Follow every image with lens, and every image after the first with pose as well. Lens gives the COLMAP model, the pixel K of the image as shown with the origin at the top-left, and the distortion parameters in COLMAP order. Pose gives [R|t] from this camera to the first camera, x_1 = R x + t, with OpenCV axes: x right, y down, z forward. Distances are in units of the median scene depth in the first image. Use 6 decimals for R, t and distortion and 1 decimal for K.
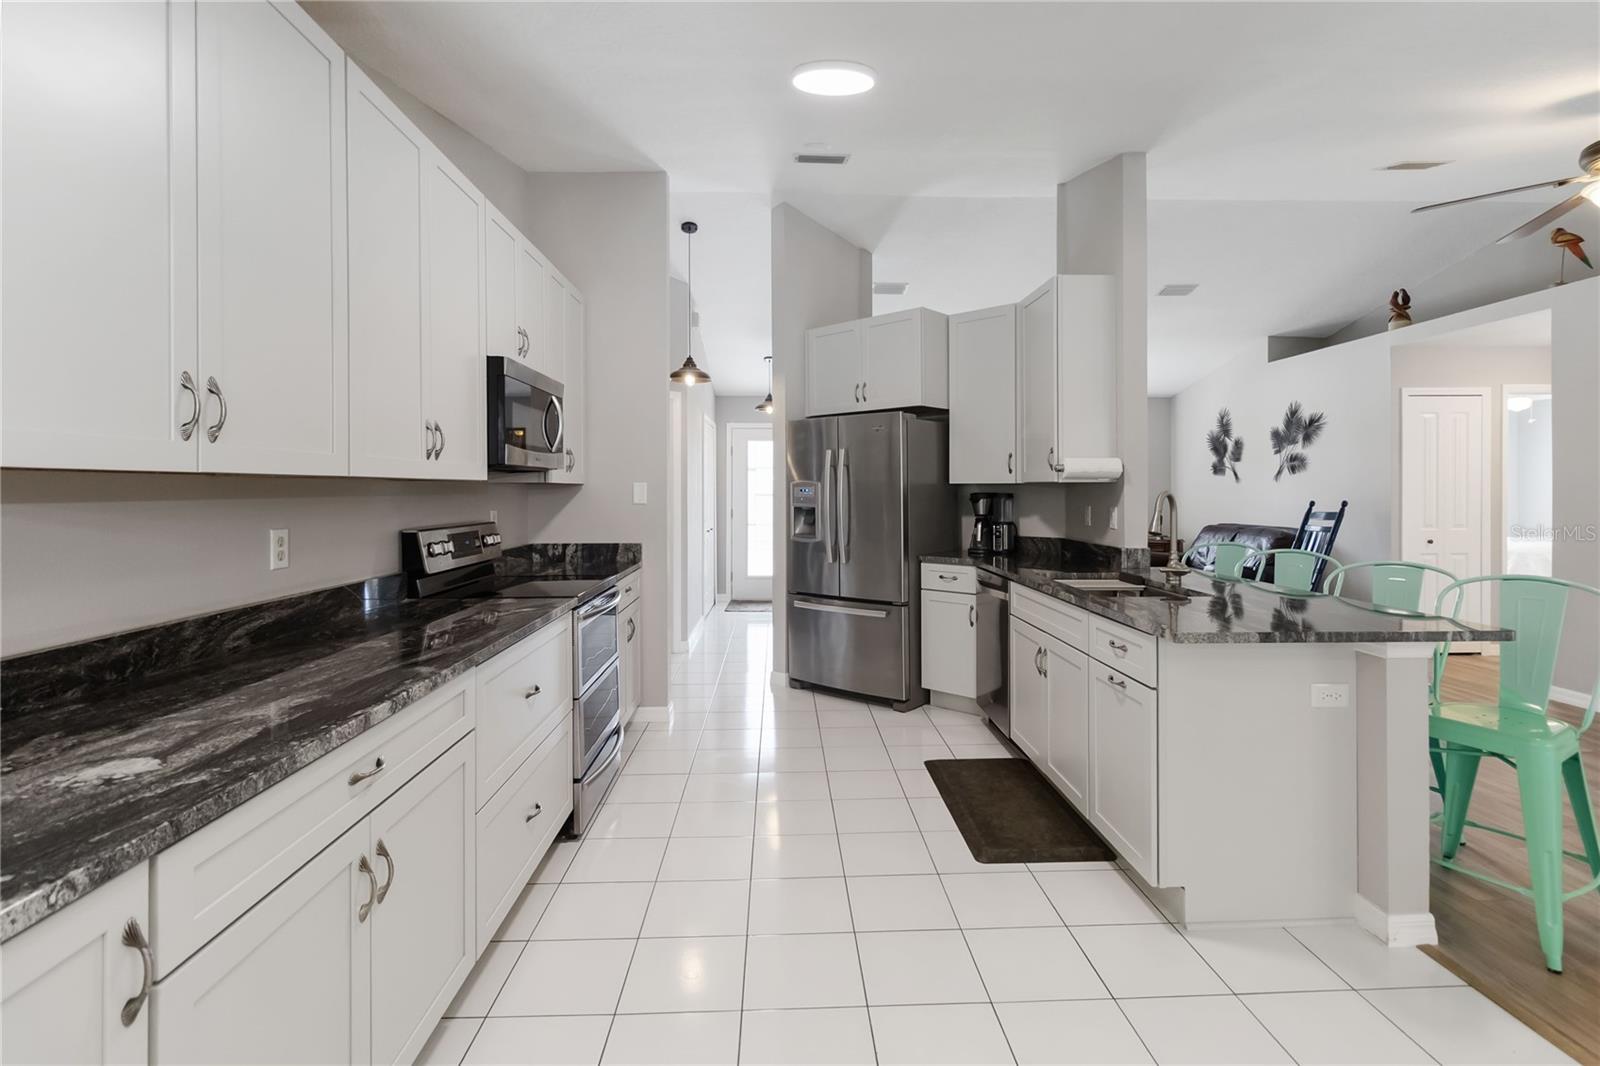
lens RADIAL K [[747.4, 0, 795.9], [0, 747.4, 492.8], [0, 0, 1]] dist [0.005654, 0.000263]
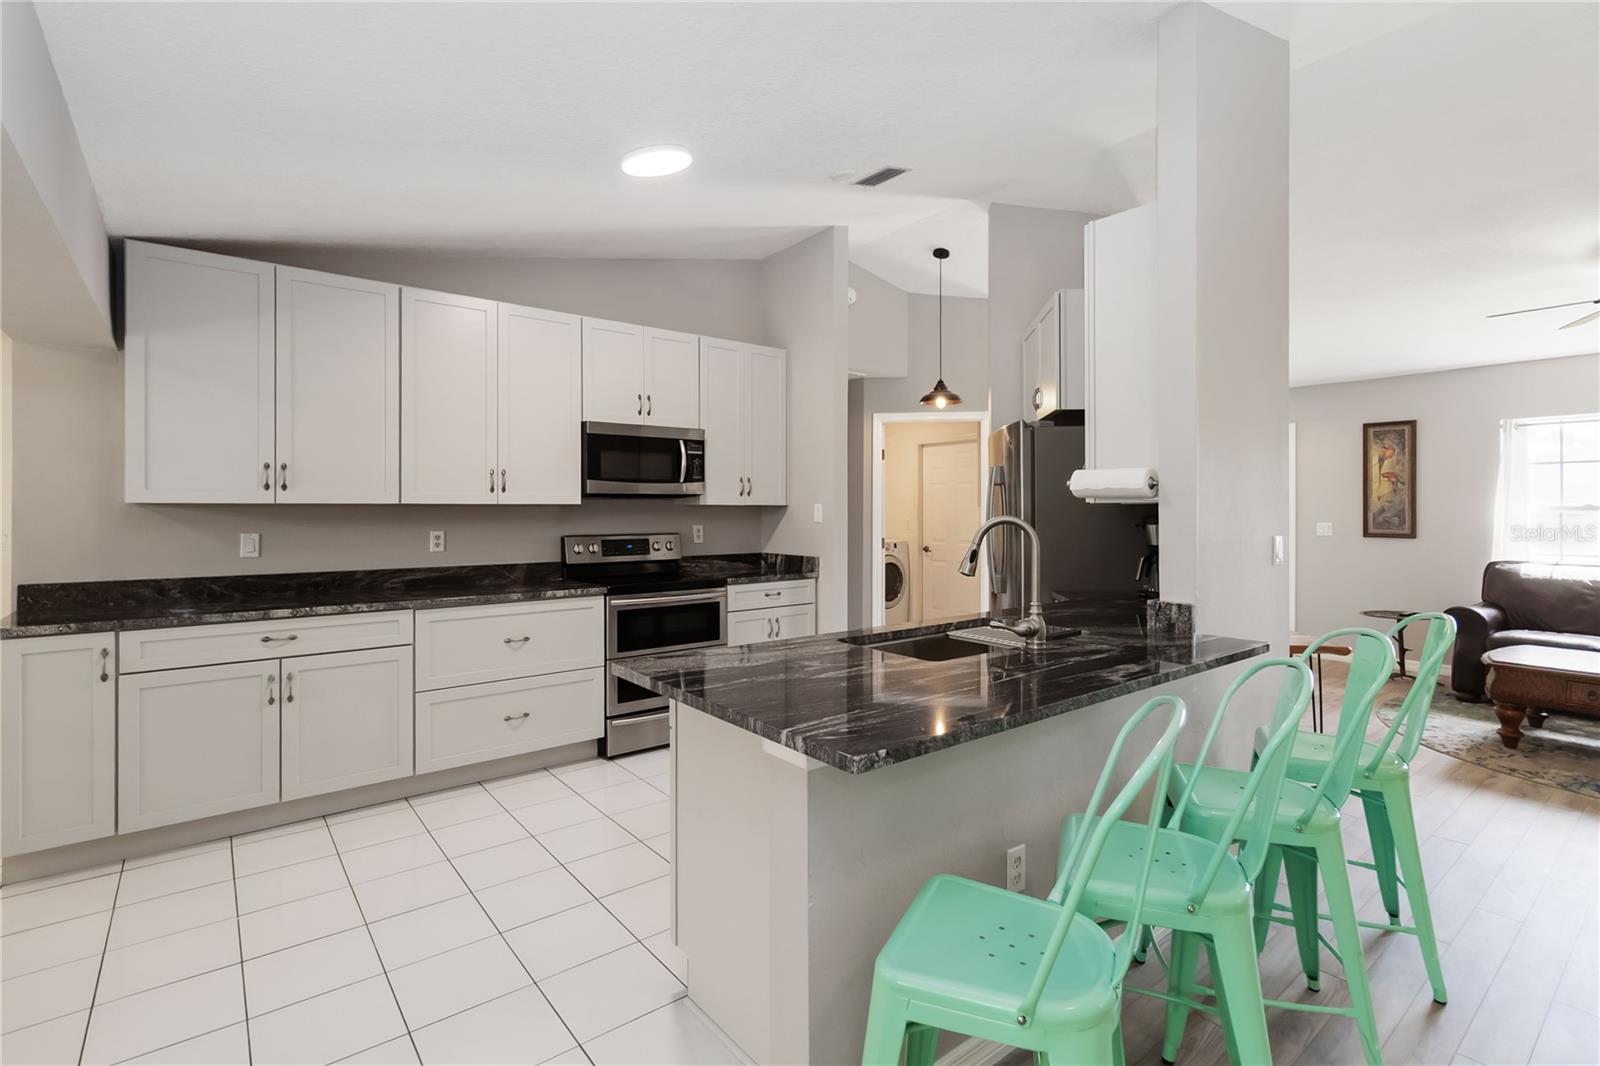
lens RADIAL K [[747.4, 0, 809.0], [0, 747.4, 507.6], [0, 0, 1]] dist [0.005654, 0.000263]
pose [[0.606181, 0.001727, -0.795325, 0.890574], [-0.005006, 0.999986, -0.001644, -0.008206], [0.795311, 0.004978, 0.606181, 0.376367]]
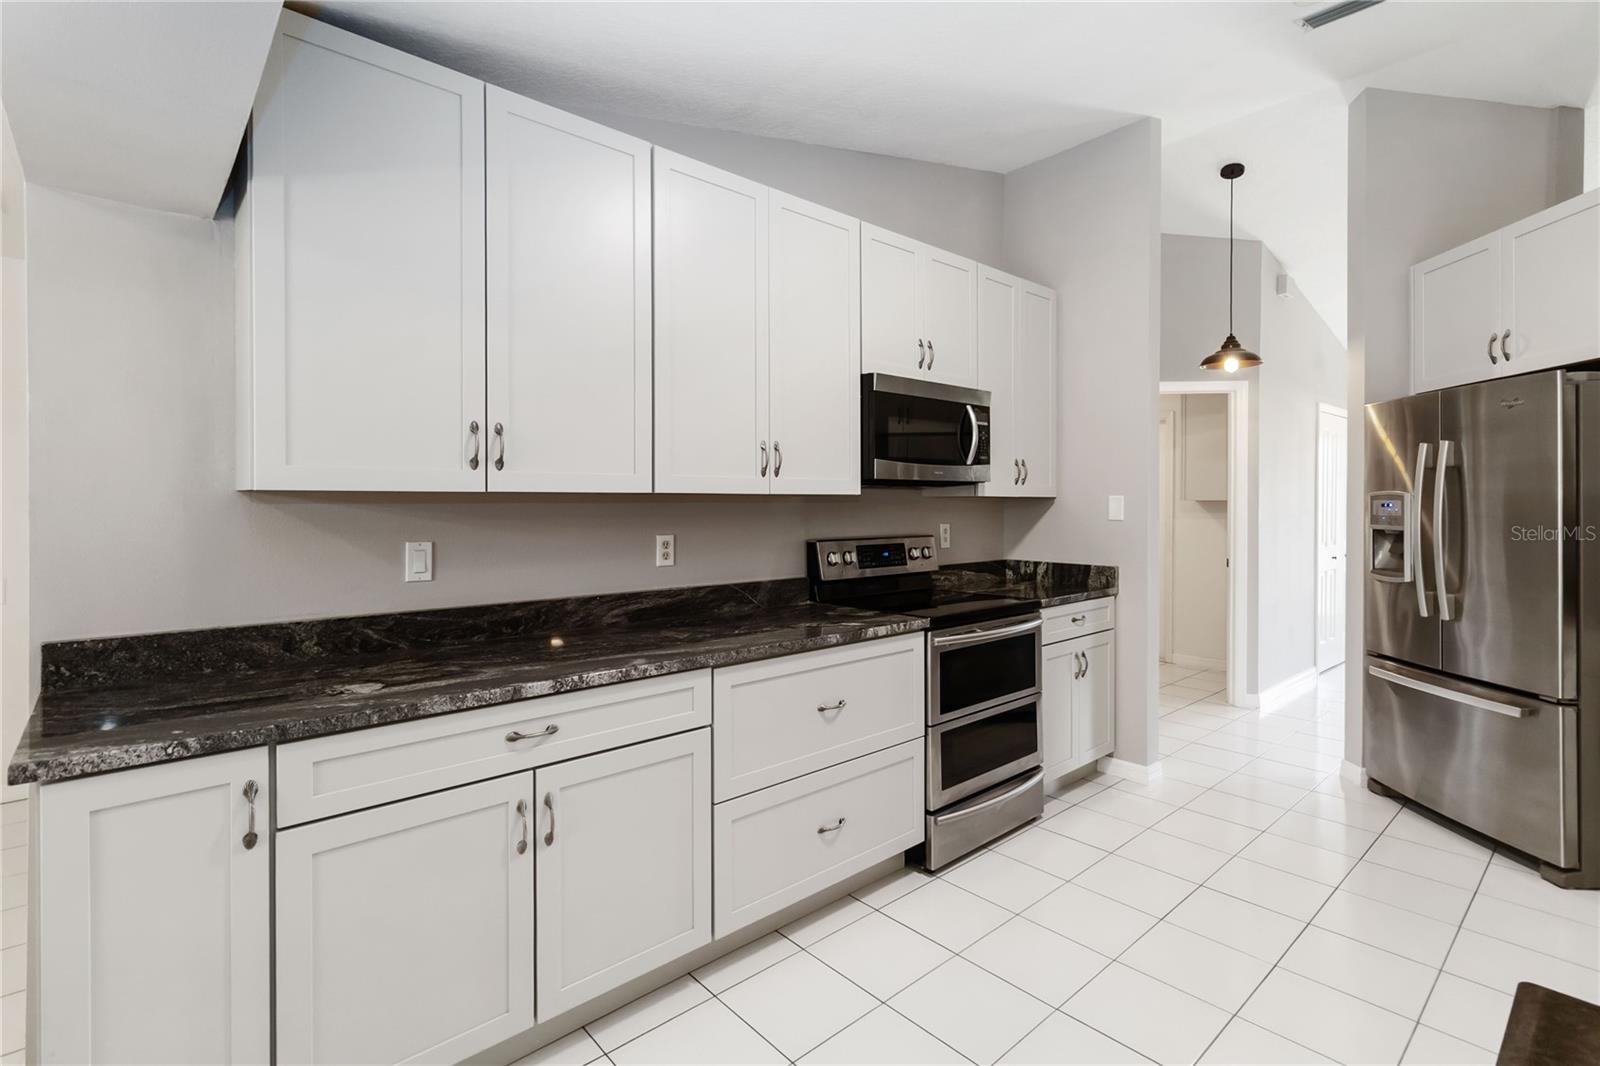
lens RADIAL K [[747.4, 0, 807.5], [0, 747.4, 507.9], [0, 0, 1]] dist [0.005654, 0.000263]
pose [[0.647167, 0.006268, -0.762323, 0.273980], [-0.003718, 0.999980, 0.005066, -0.002923], [0.762339, -0.000444, 0.647177, 0.229654]]
